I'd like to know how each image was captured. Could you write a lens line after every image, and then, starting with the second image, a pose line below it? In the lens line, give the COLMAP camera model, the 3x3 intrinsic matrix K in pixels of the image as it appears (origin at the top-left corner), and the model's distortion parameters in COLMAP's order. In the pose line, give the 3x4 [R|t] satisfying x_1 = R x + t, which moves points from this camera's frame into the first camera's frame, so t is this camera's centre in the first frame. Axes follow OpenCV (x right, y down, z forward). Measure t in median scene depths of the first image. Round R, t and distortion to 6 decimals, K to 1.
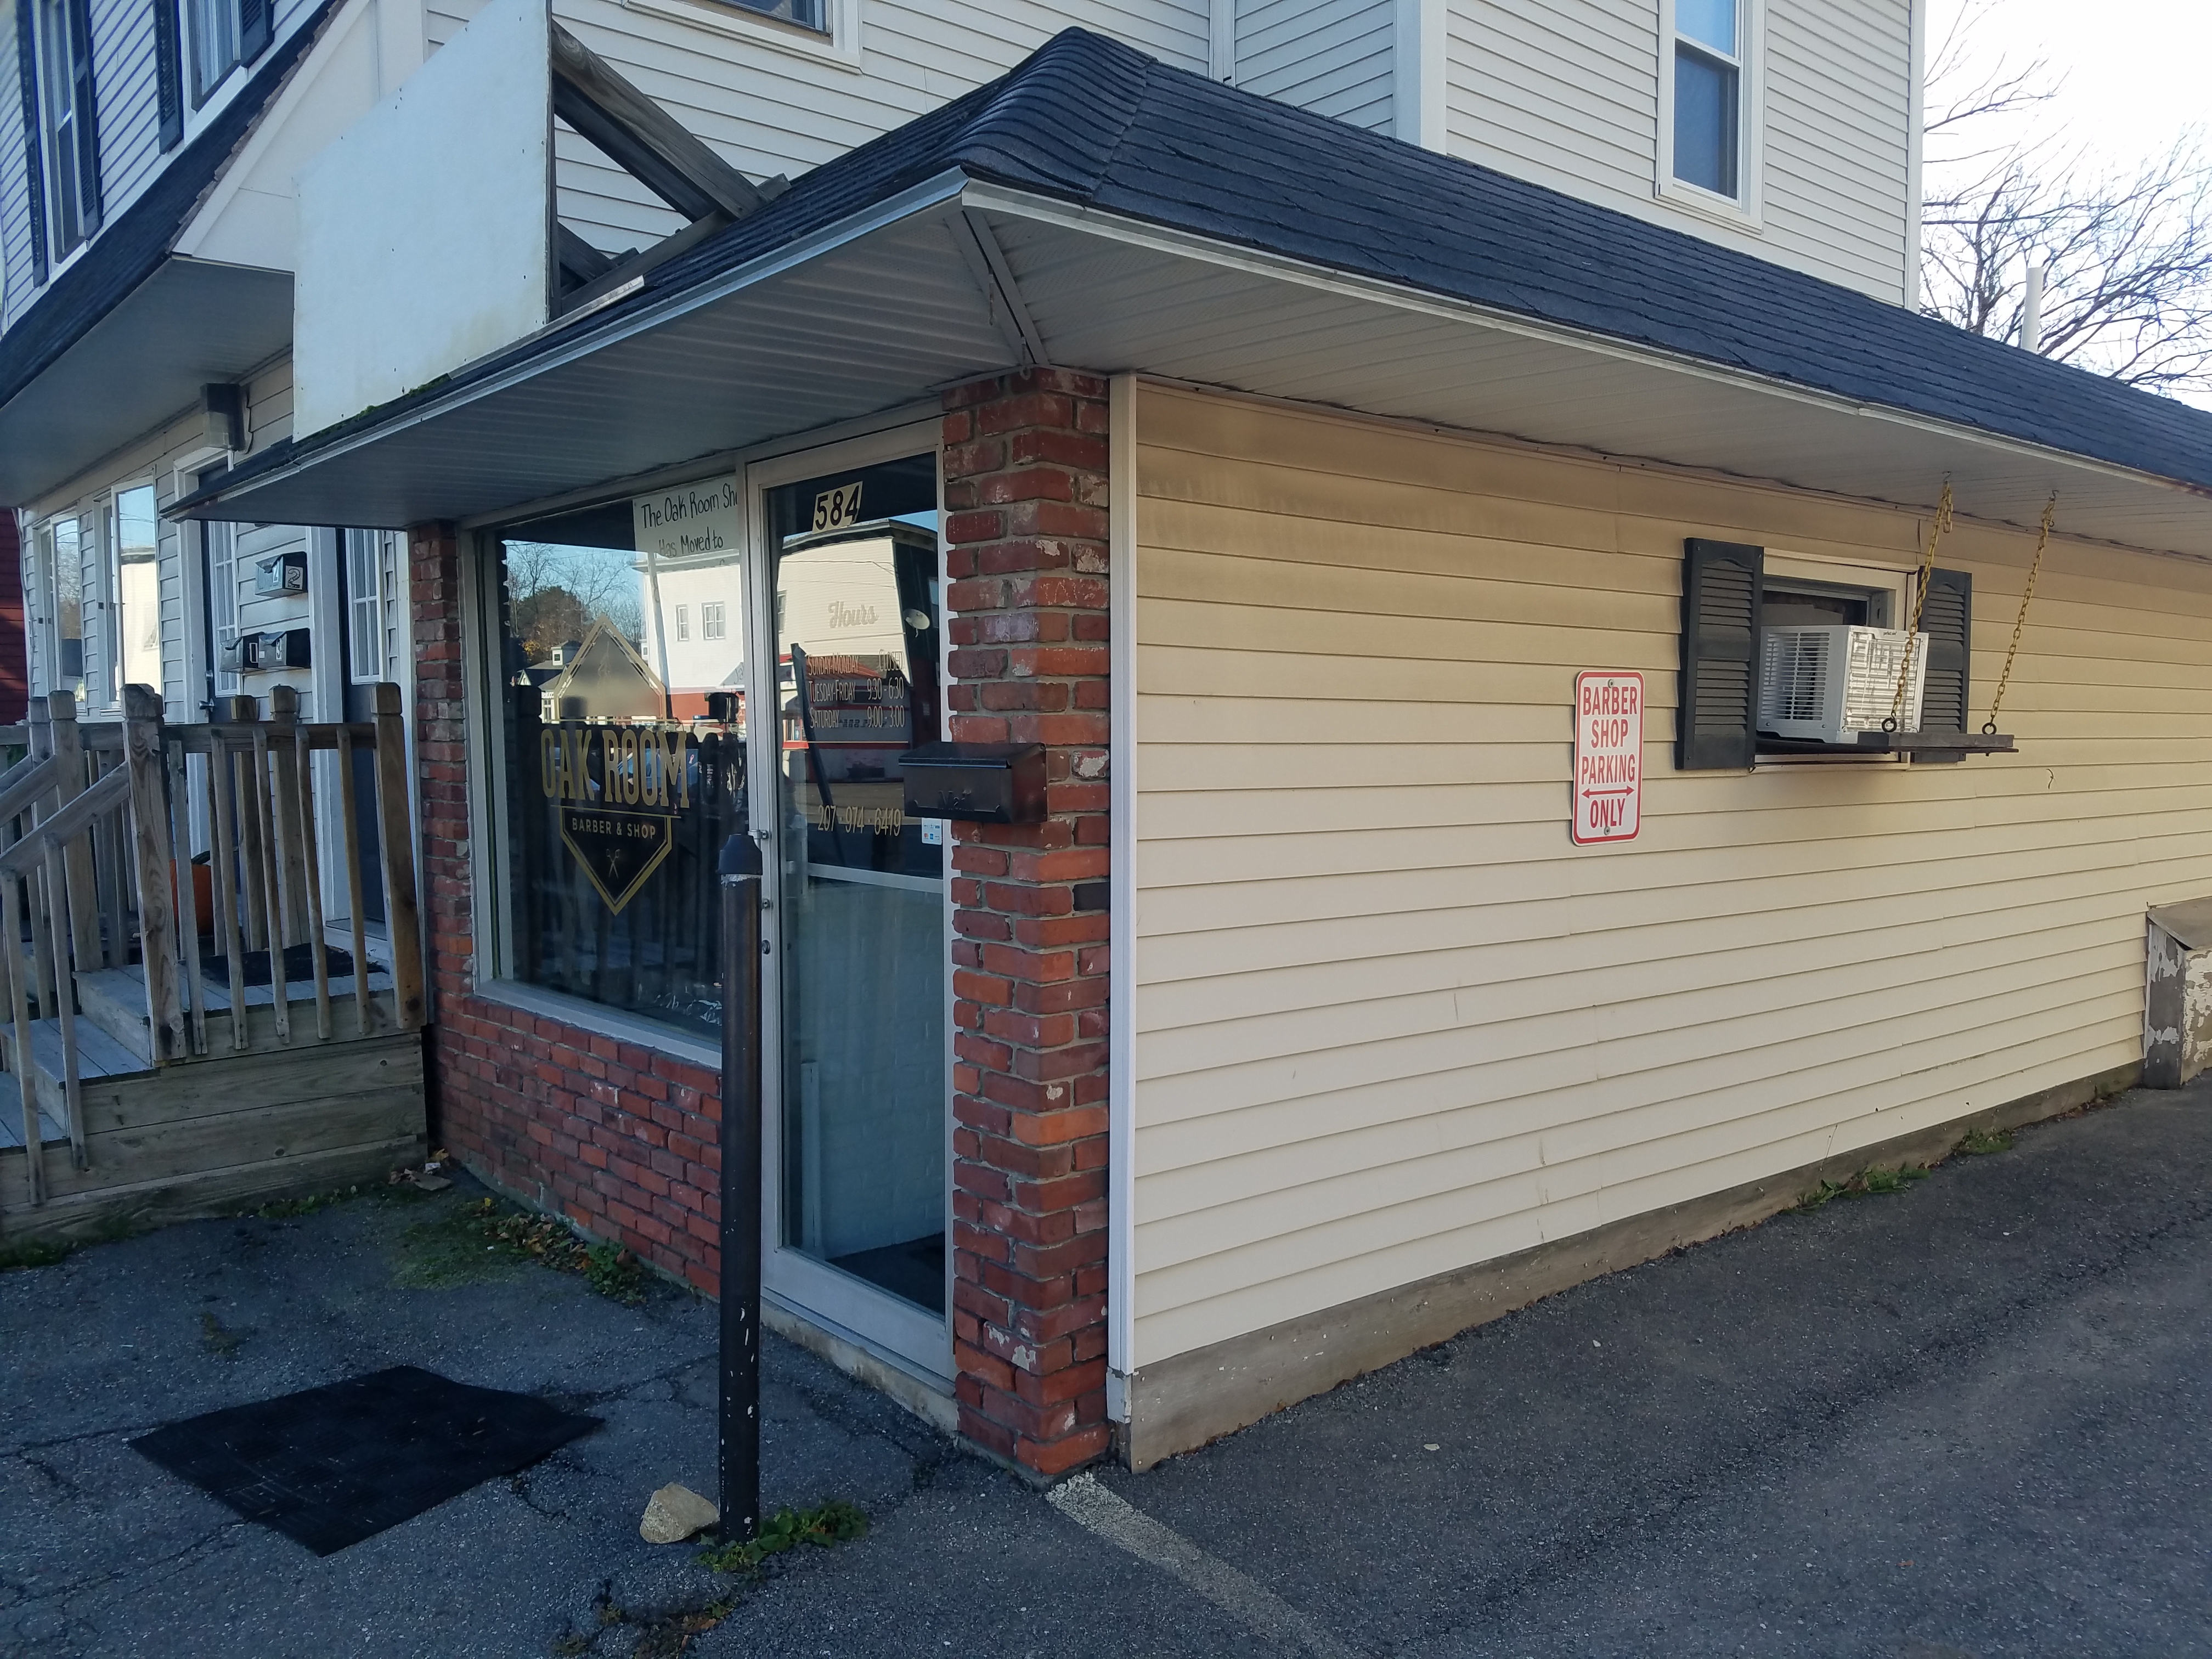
lens RADIAL K [[1702.7, 0, 1106.0], [0, 1702.7, 829.5], [0, 0, 1]] dist [0.270670, -0.421007]
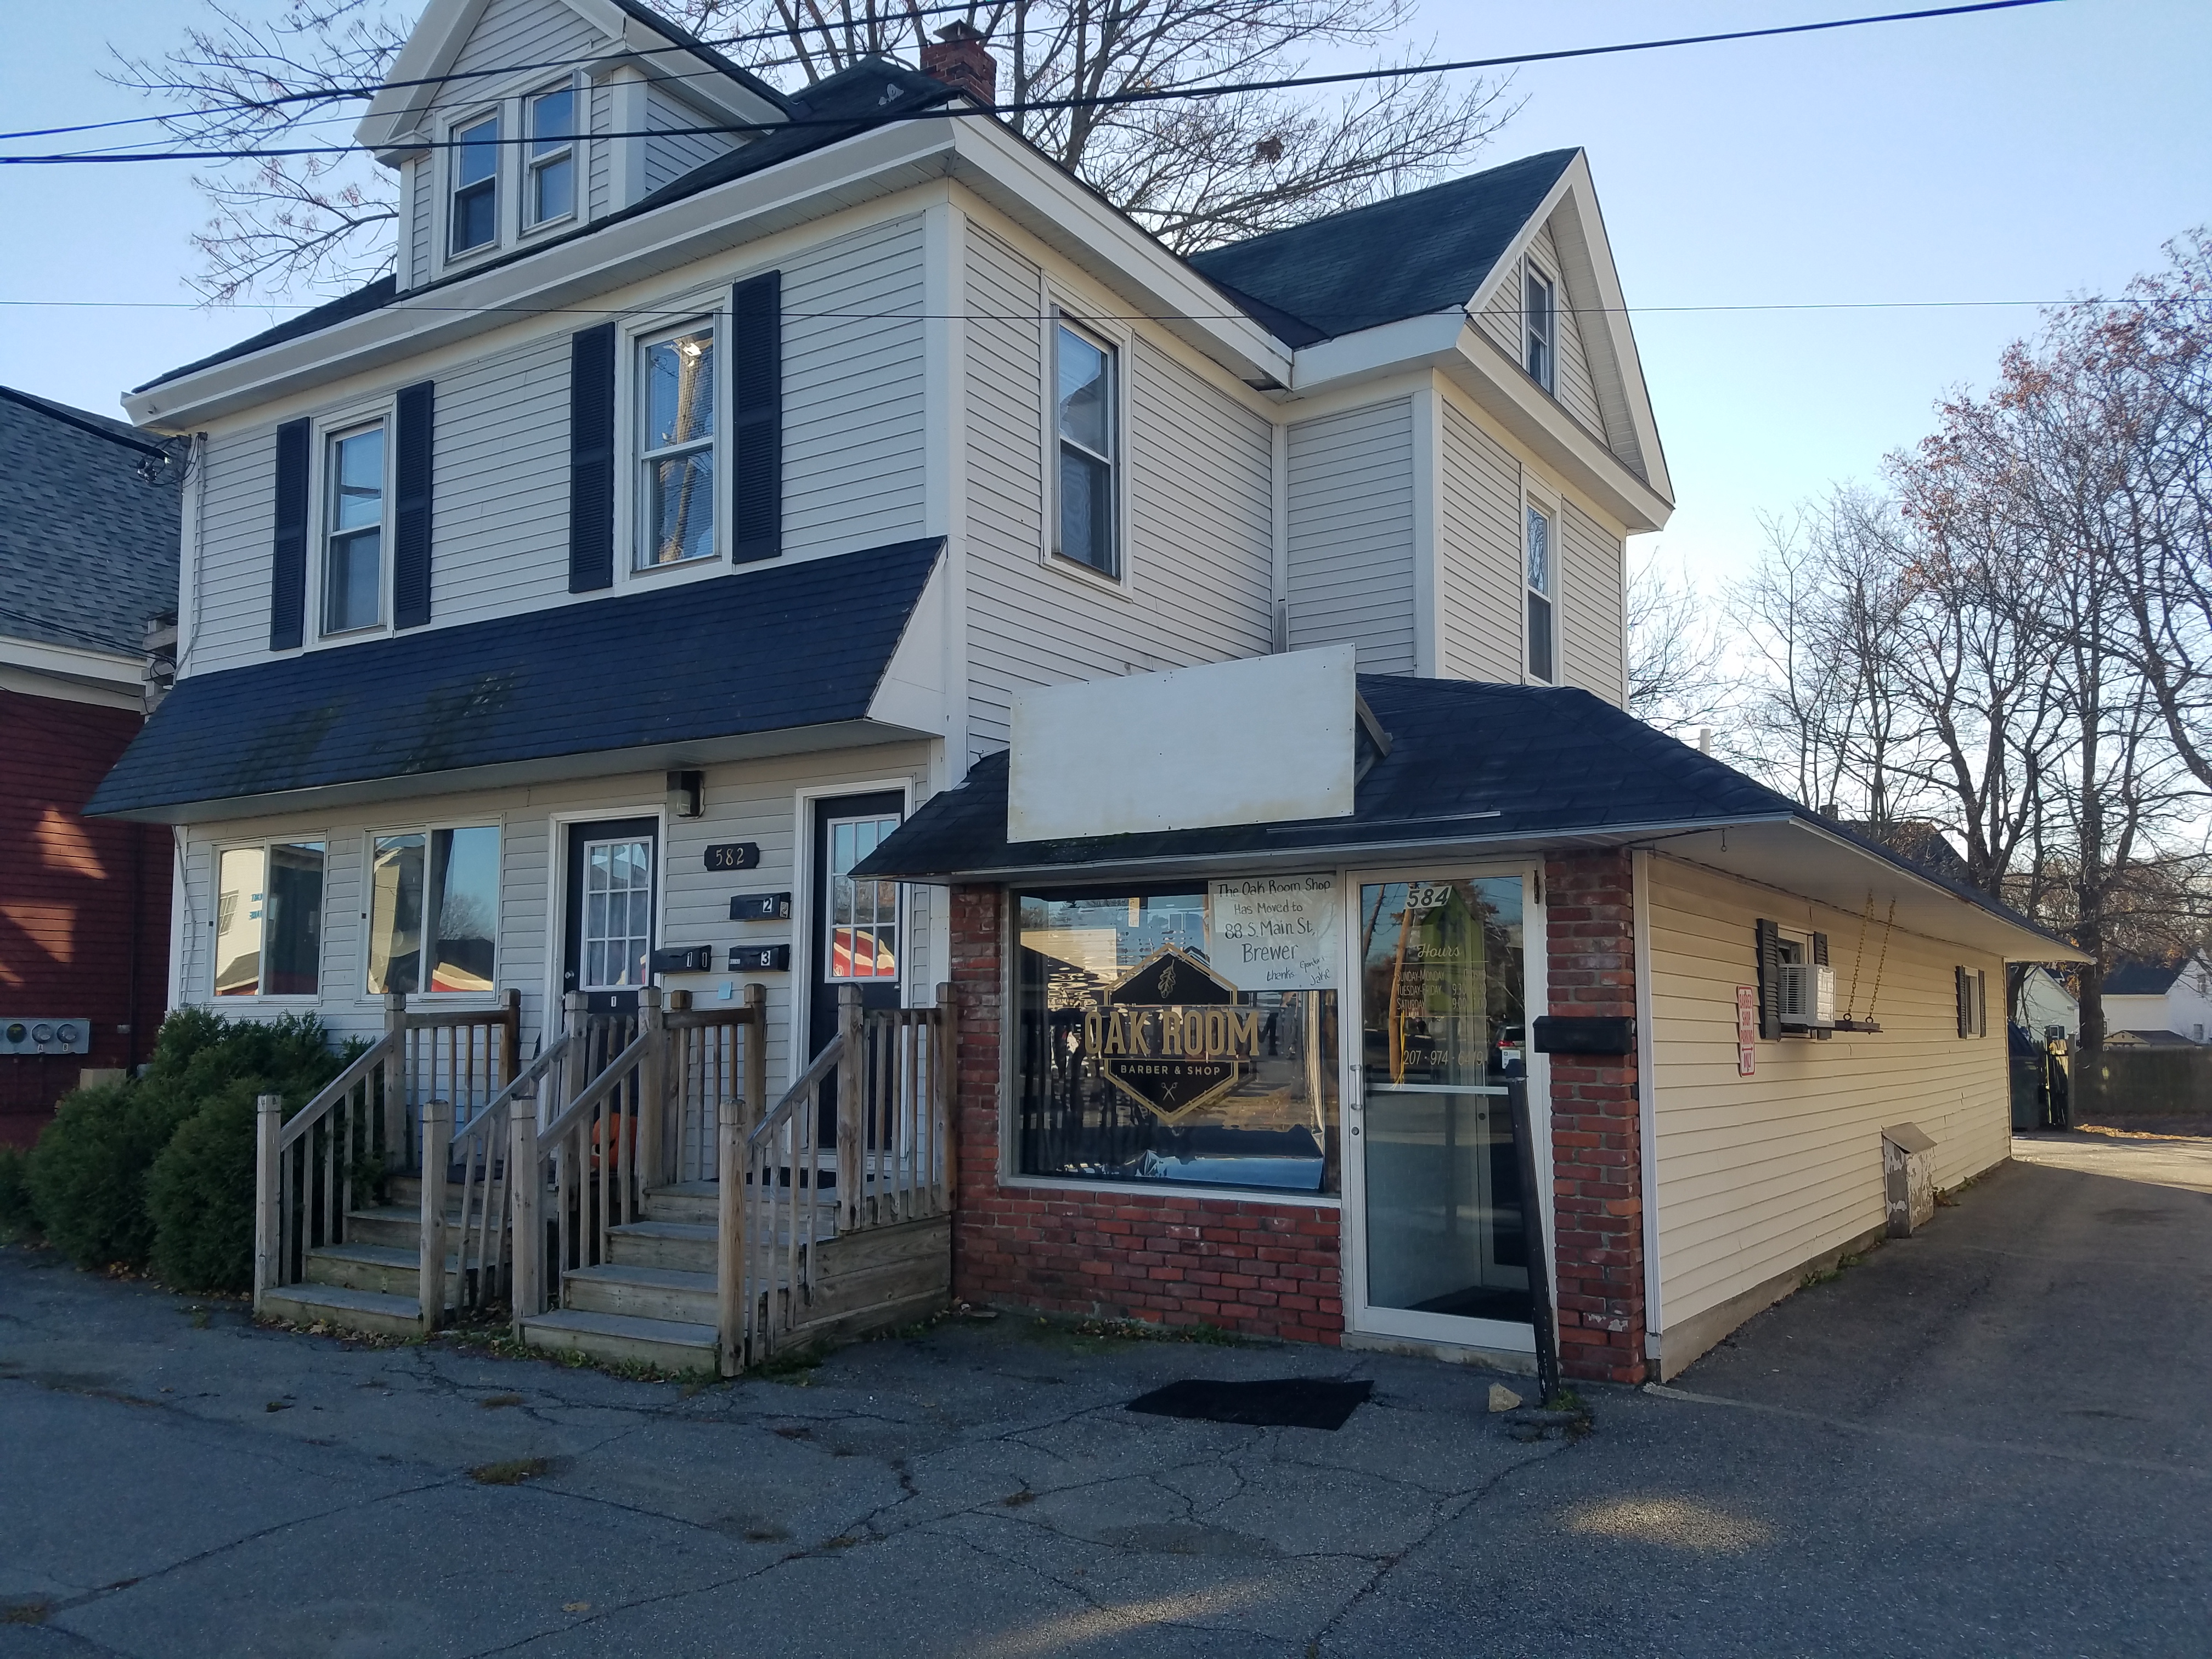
lens RADIAL K [[1702.7, 0, 1106.0], [0, 1702.7, 829.5], [0, 0, 1]] dist [0.270670, -0.421007]
pose [[0.956962, 0.036176, 0.287950, -0.852993], [0.013441, 0.985611, -0.168493, 0.050164], [-0.289902, 0.165111, 0.942706, -0.591488]]
